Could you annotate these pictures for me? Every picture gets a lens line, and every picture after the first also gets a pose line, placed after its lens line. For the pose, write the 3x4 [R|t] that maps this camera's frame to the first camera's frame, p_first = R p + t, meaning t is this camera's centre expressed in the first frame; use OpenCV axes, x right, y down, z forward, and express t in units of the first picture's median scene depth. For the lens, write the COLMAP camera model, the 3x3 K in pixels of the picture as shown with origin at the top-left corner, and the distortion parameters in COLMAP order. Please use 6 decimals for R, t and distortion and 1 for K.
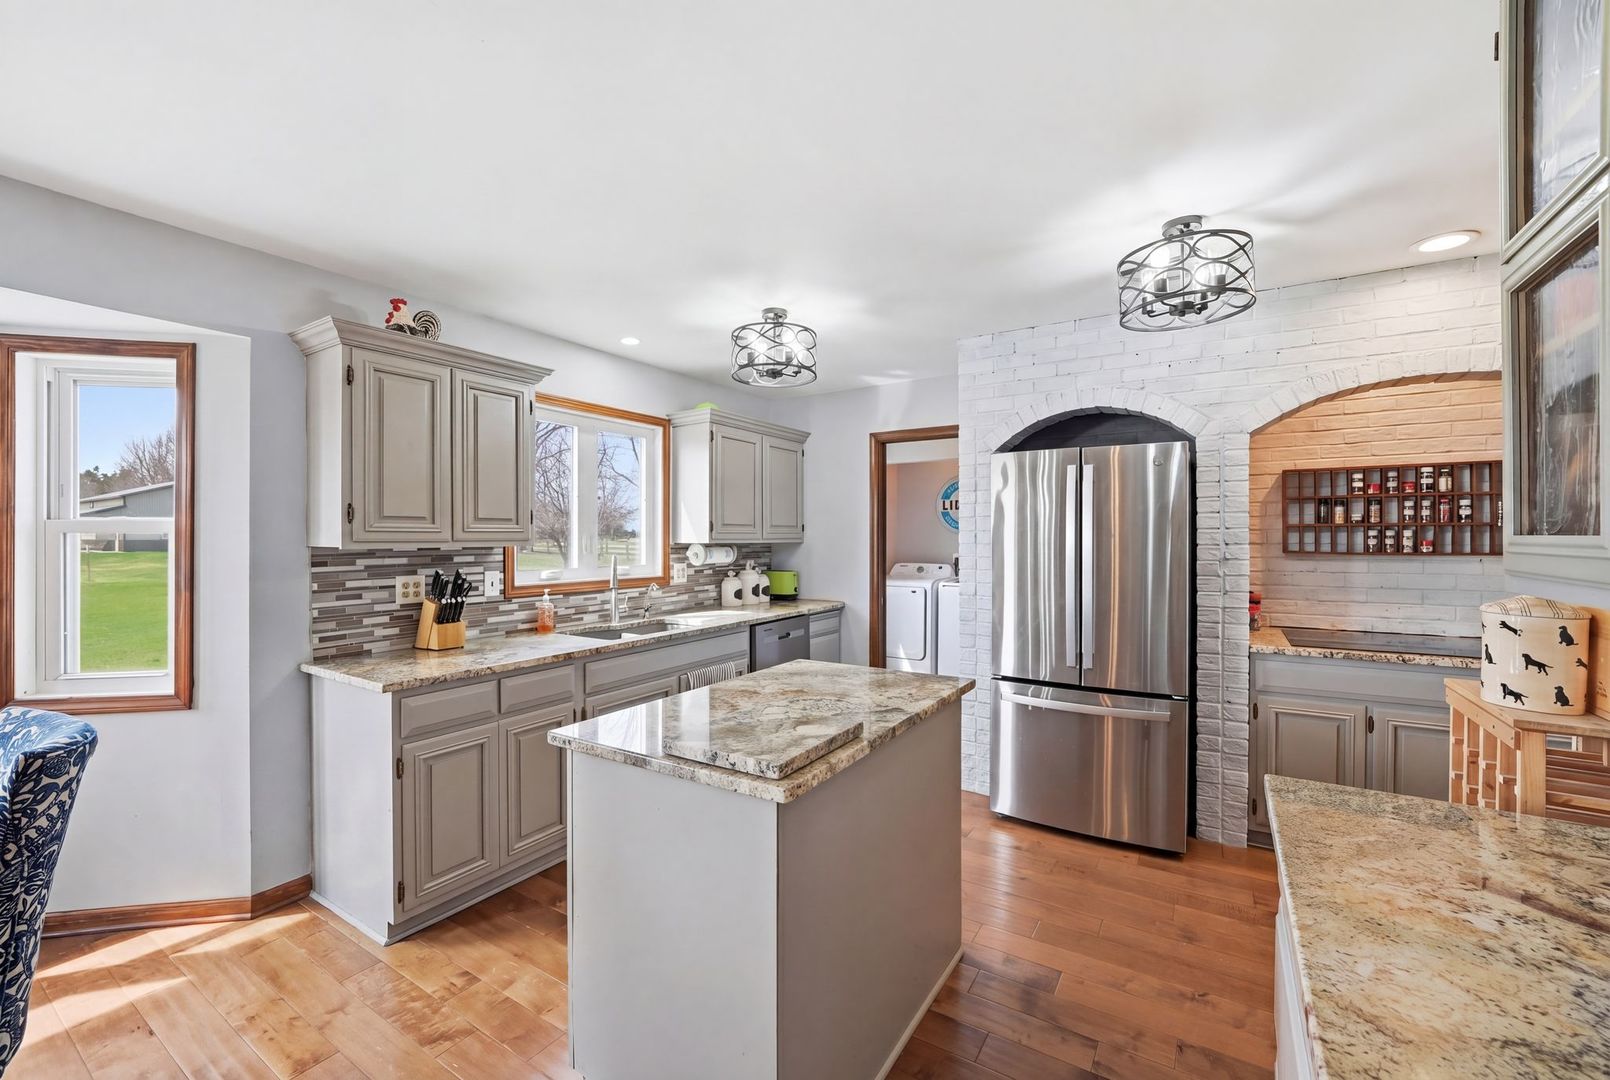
lens RADIAL K [[657.0, 0, 806.1], [0, 657.0, 537.2], [0, 0, 1]] dist [-0.014385, 0.001620]
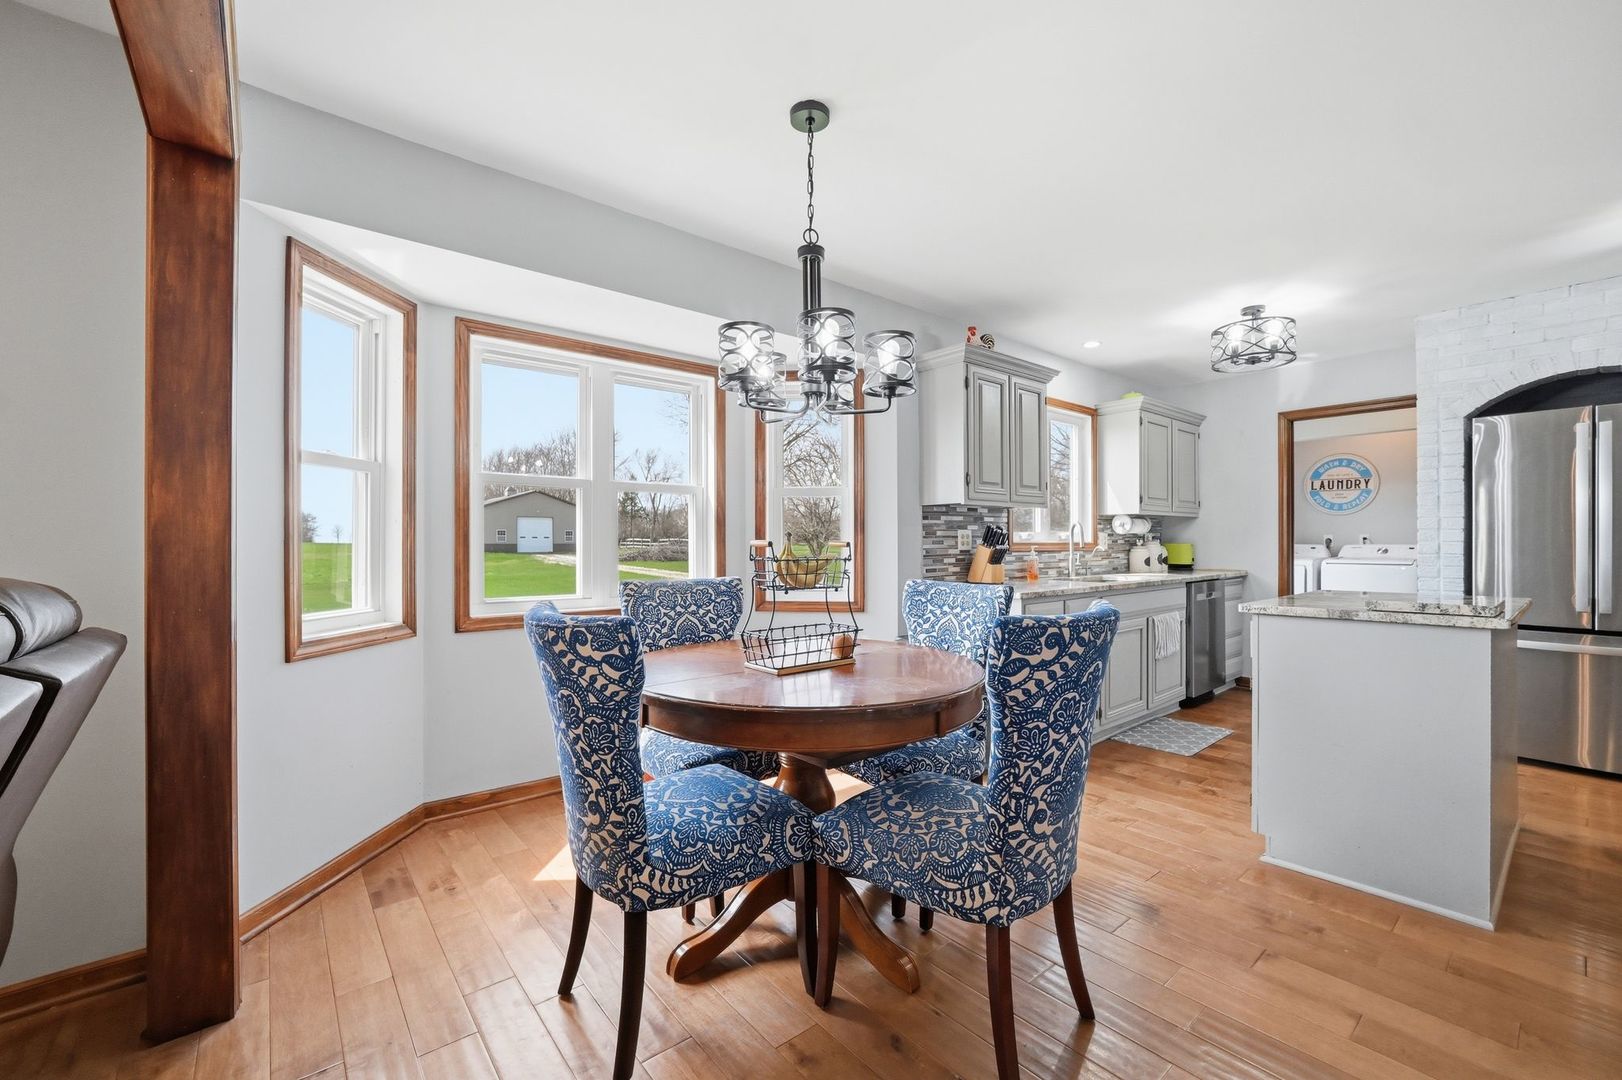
lens RADIAL K [[661.9, 0, 816.3], [0, 661.9, 544.8], [0, 0, 1]] dist [-0.014385, 0.001620]
pose [[0.952012, -0.002282, -0.306052, -0.379328], [0.002940, 0.999994, 0.001692, 0.069488], [0.306047, -0.002510, 0.952013, -0.322990]]
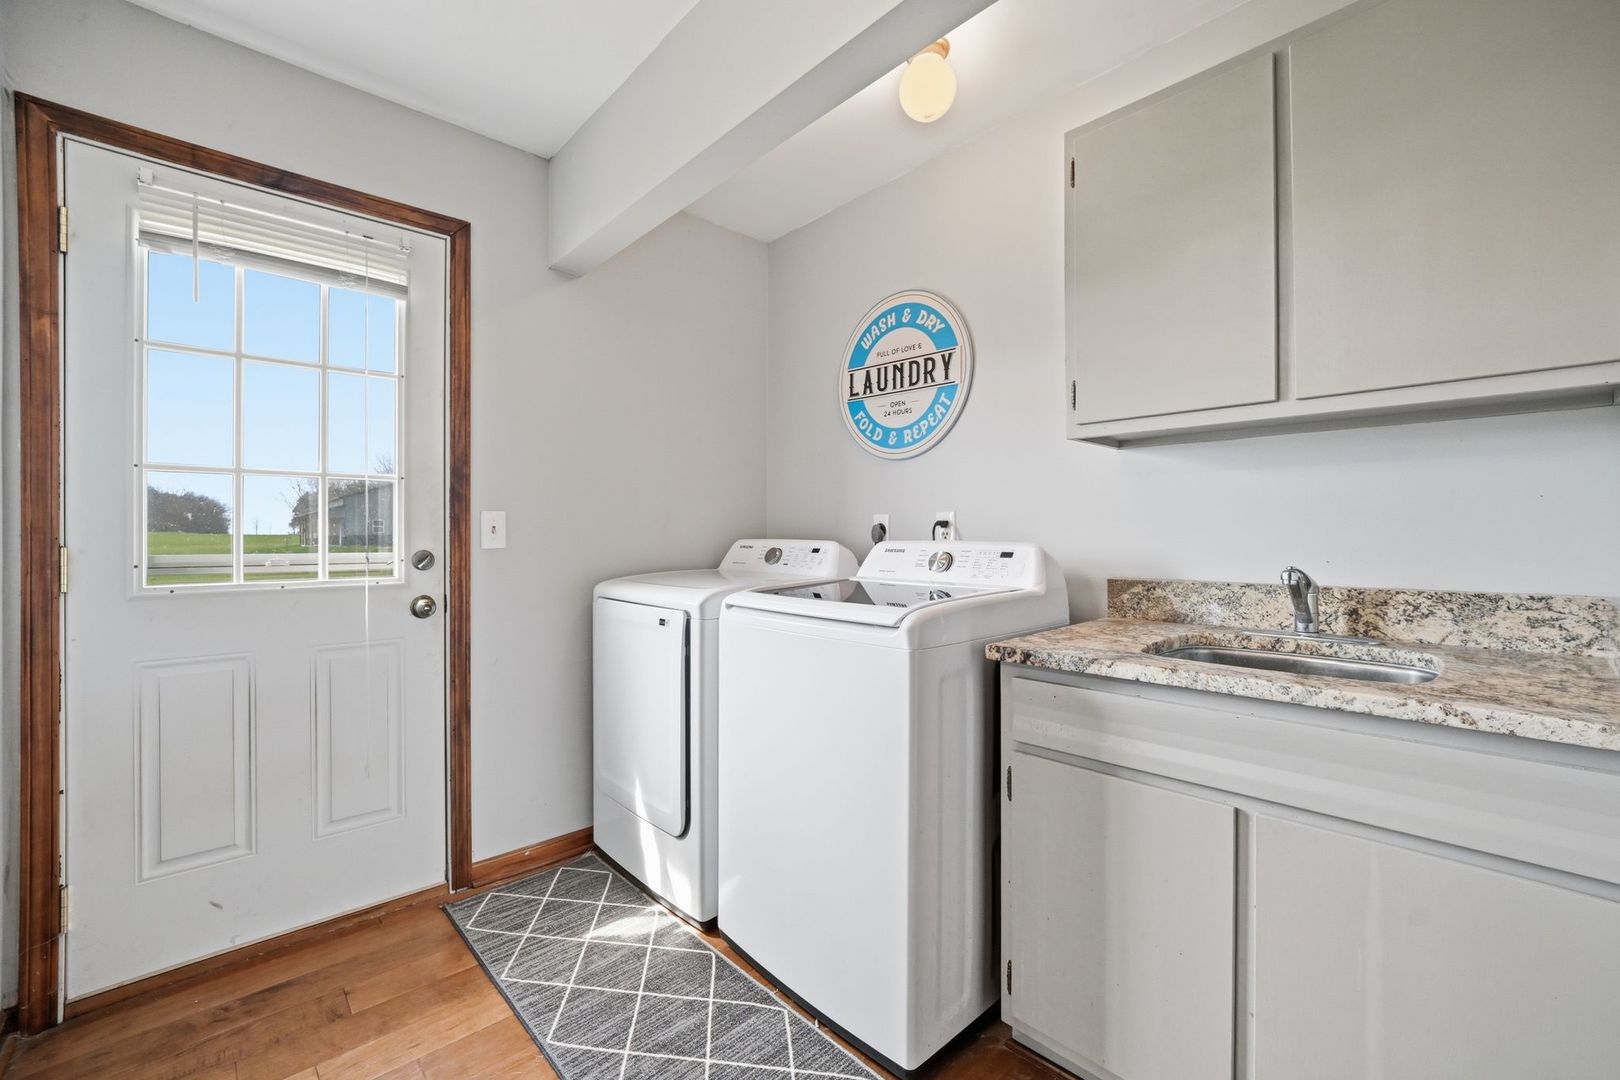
lens RADIAL K [[661.1, 0, 813.6], [0, 661.1, 535.9], [0, 0, 1]] dist [-0.014385, 0.001620]
pose [[0.965849, -0.001796, -0.259098, 0.540338], [-0.000224, 0.999970, -0.007768, 0.076087], [0.259104, 0.007561, 0.965820, 1.194937]]
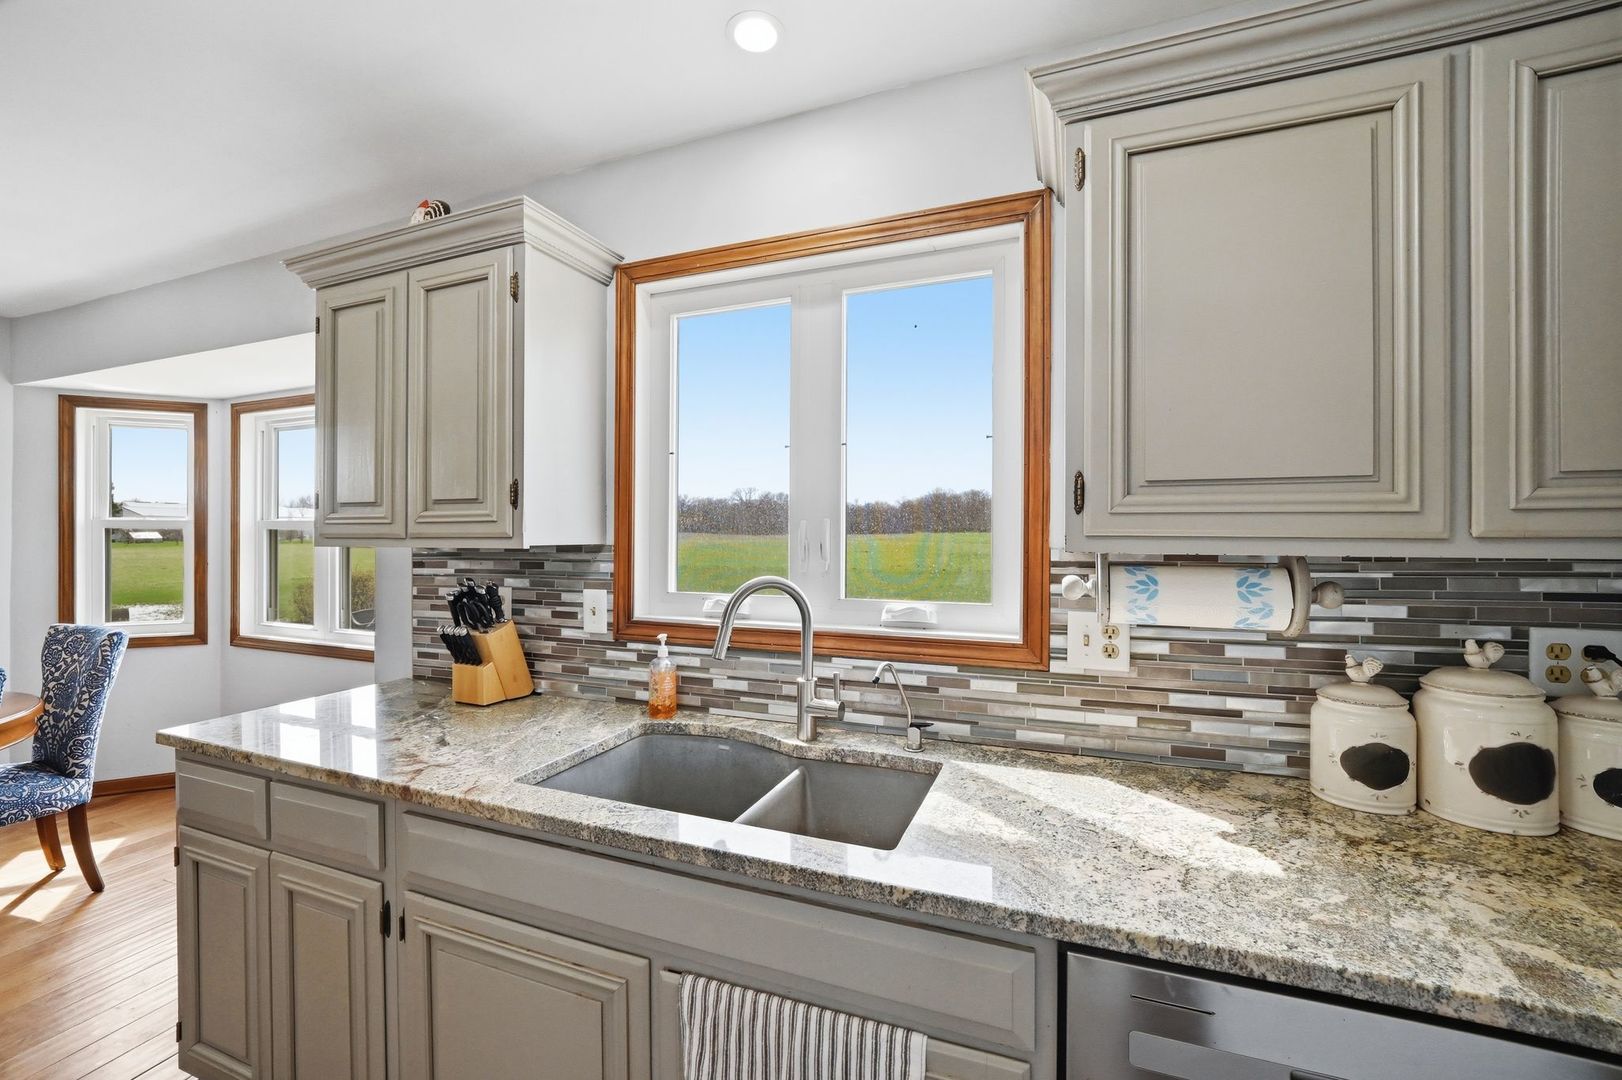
lens RADIAL K [[661.9, 0, 808.3], [0, 661.9, 534.0], [0, 0, 1]] dist [-0.014385, 0.001620]
pose [[0.183481, -0.000790, -0.983023, 0.125842], [-0.001474, 0.999998, -0.001079, 0.001797], [0.983022, 0.001647, 0.183479, 0.952979]]
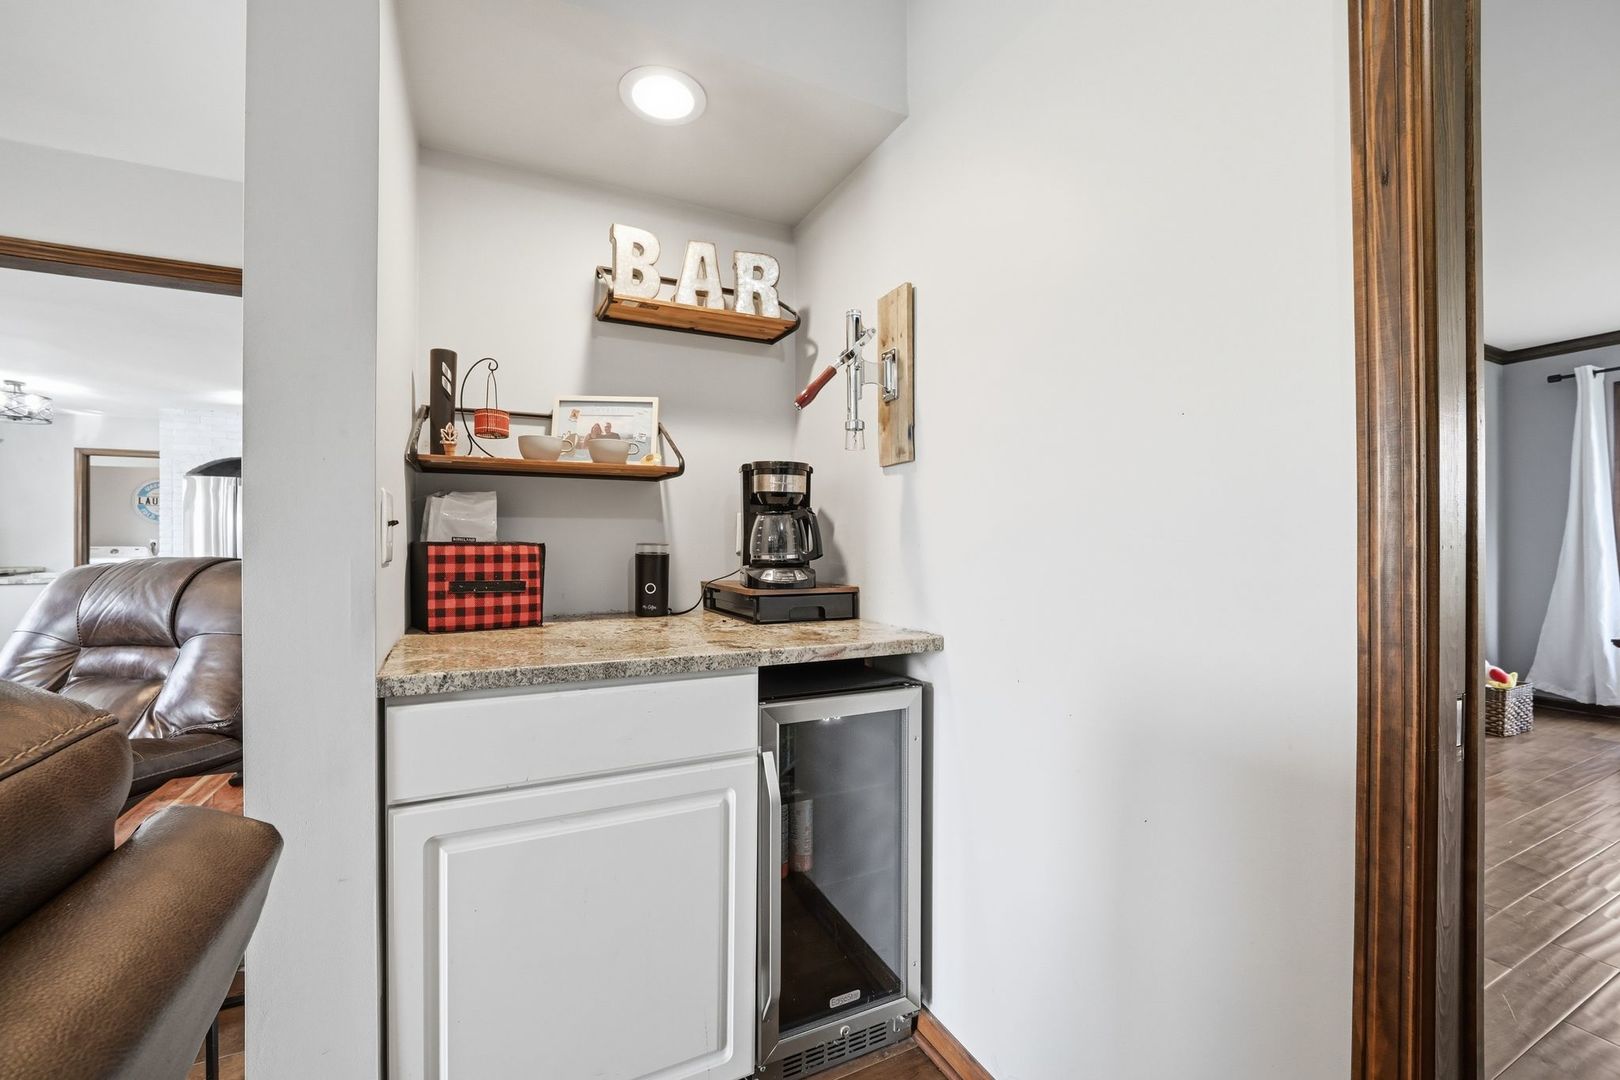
lens RADIAL K [[661.1, 0, 820.1], [0, 661.1, 538.8], [0, 0, 1]] dist [-0.014385, 0.001620]
pose [[0.514349, 0.002226, 0.857578, -0.362079], [0.005423, 0.999968, -0.005848, 0.073470], [-0.857564, 0.007658, 0.514320, -1.434614]]
